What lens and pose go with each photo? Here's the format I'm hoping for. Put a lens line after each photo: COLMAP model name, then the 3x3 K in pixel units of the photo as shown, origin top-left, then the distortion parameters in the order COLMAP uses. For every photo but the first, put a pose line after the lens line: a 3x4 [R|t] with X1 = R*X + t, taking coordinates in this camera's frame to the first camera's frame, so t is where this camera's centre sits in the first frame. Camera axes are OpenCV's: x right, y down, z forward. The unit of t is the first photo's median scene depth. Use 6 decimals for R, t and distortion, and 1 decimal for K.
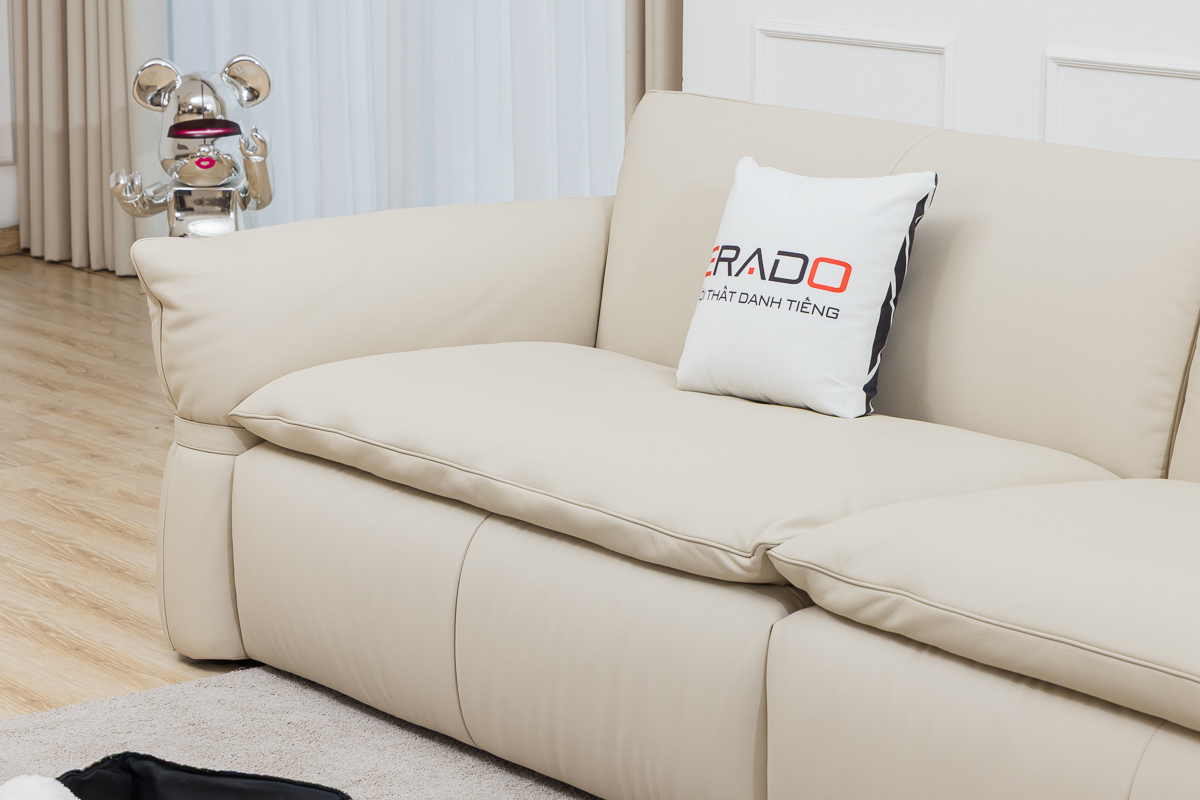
lens RADIAL K [[3014.0, 0, 595.6], [0, 3014.0, 398.6], [0, 0, 1]] dist [0.209180, 0.000000]
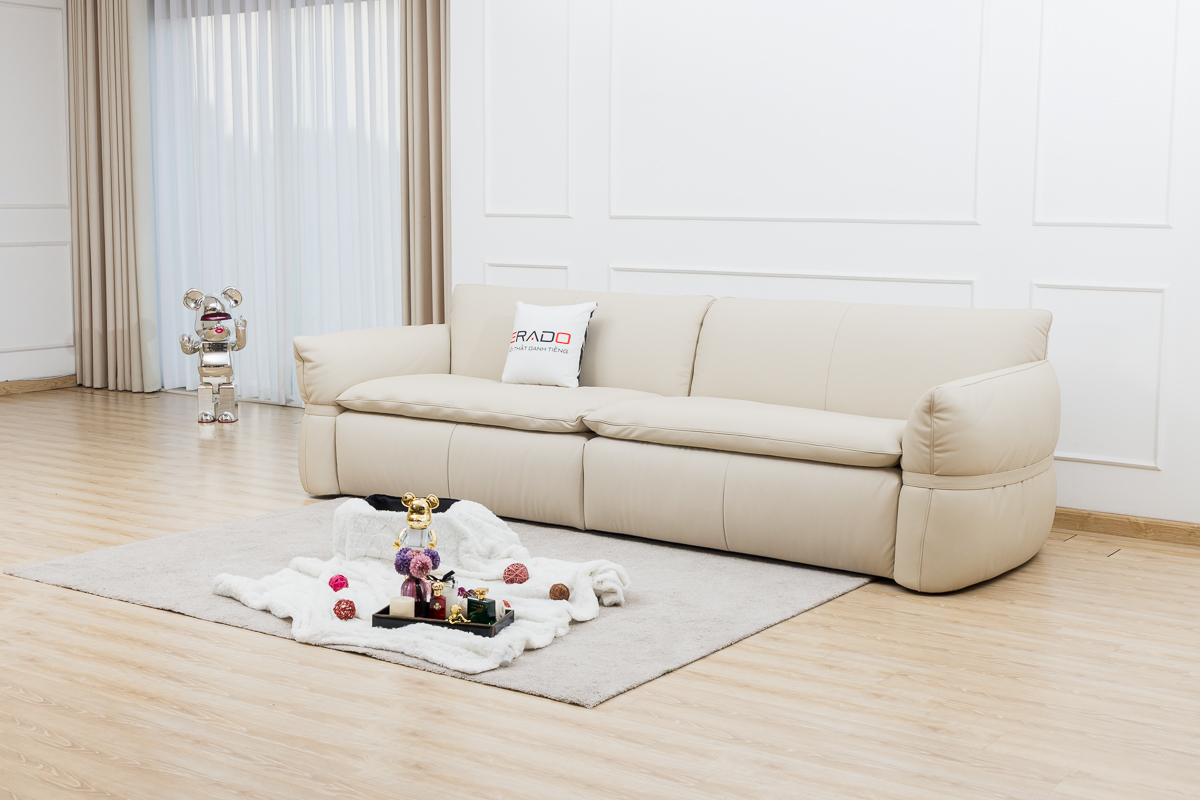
lens RADIAL K [[1572.9, 0, 583.5], [0, 1572.9, 385.3], [0, 0, 1]] dist [-0.006242, 0.000000]
pose [[0.958492, -0.028838, 0.283656, -0.307994], [0.052145, 0.995822, -0.074960, 0.108761], [-0.280309, 0.086640, 0.955992, -0.386522]]
